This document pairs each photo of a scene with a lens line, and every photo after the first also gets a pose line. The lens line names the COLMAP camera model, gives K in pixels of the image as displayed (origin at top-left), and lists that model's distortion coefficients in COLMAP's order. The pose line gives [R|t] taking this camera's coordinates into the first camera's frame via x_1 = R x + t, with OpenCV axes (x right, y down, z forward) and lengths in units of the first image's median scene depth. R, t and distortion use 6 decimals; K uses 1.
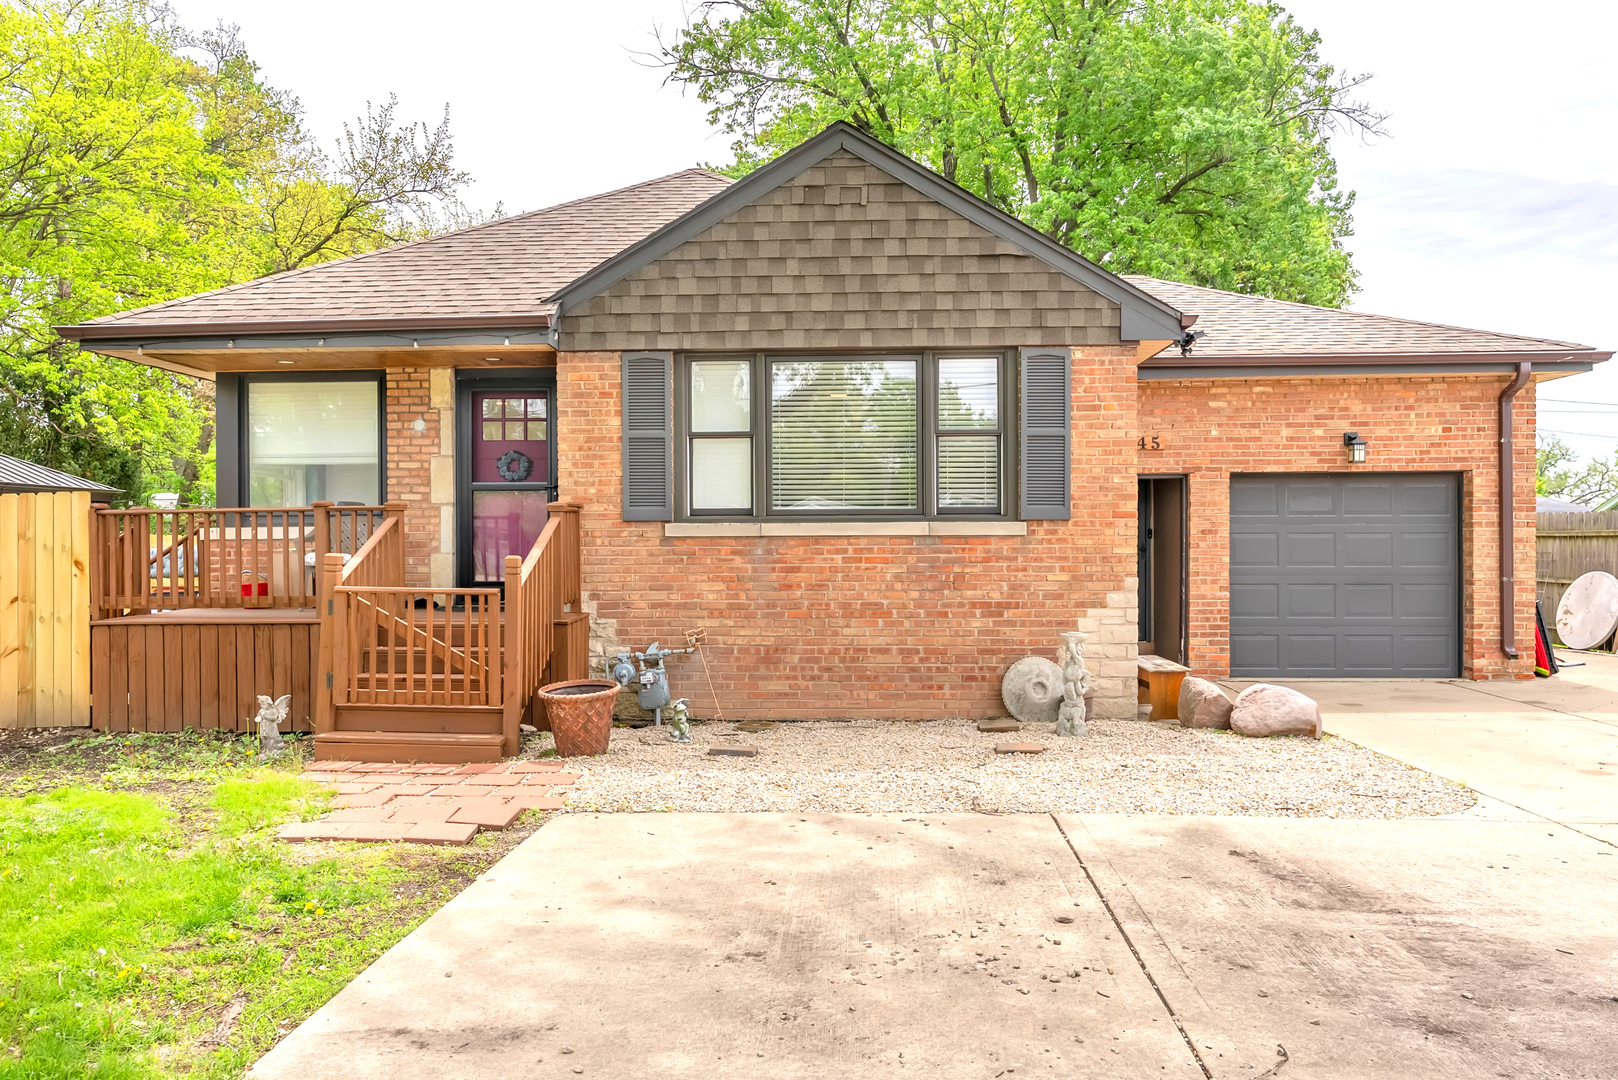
lens RADIAL K [[1214.5, 0, 810.3], [0, 1214.5, 559.7], [0, 0, 1]] dist [0.001772, -0.000150]
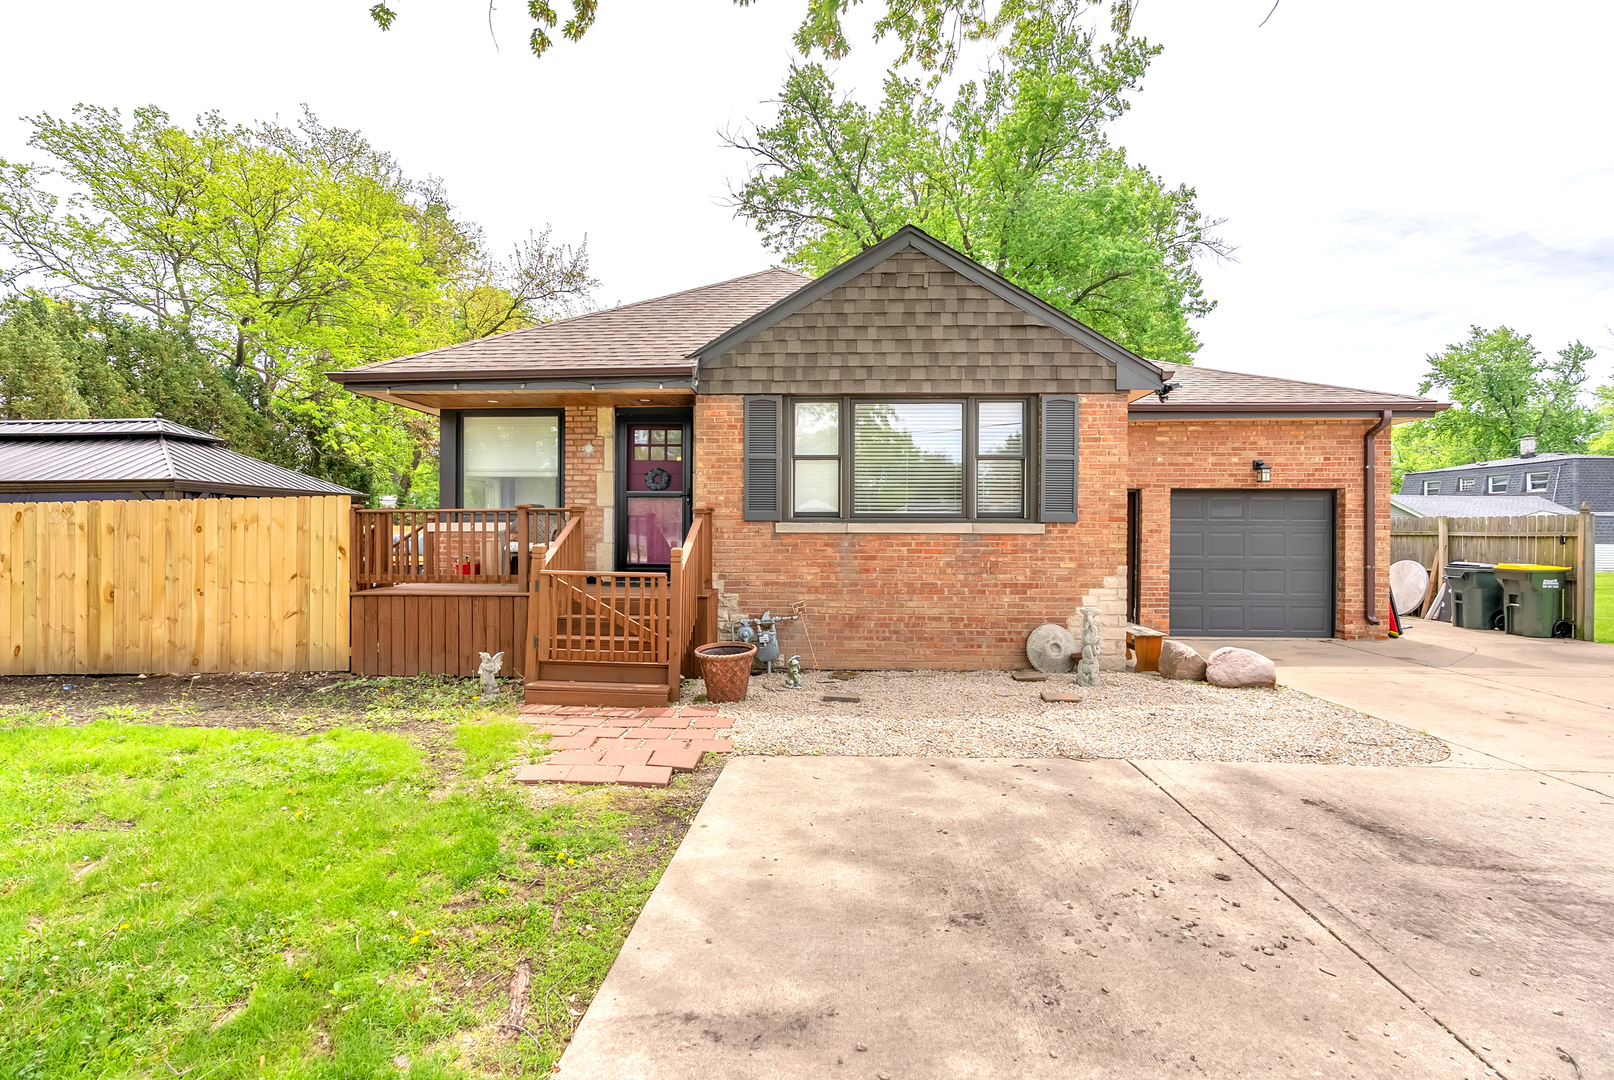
lens RADIAL K [[804.2, 0, 807.0], [0, 804.2, 540.0], [0, 0, 1]] dist [-0.010222, 0.000579]
pose [[0.999967, 0.008092, 0.000485, -0.085376], [-0.008090, 0.999959, -0.004146, -0.007351], [-0.000519, 0.004142, 0.999991, 0.109918]]
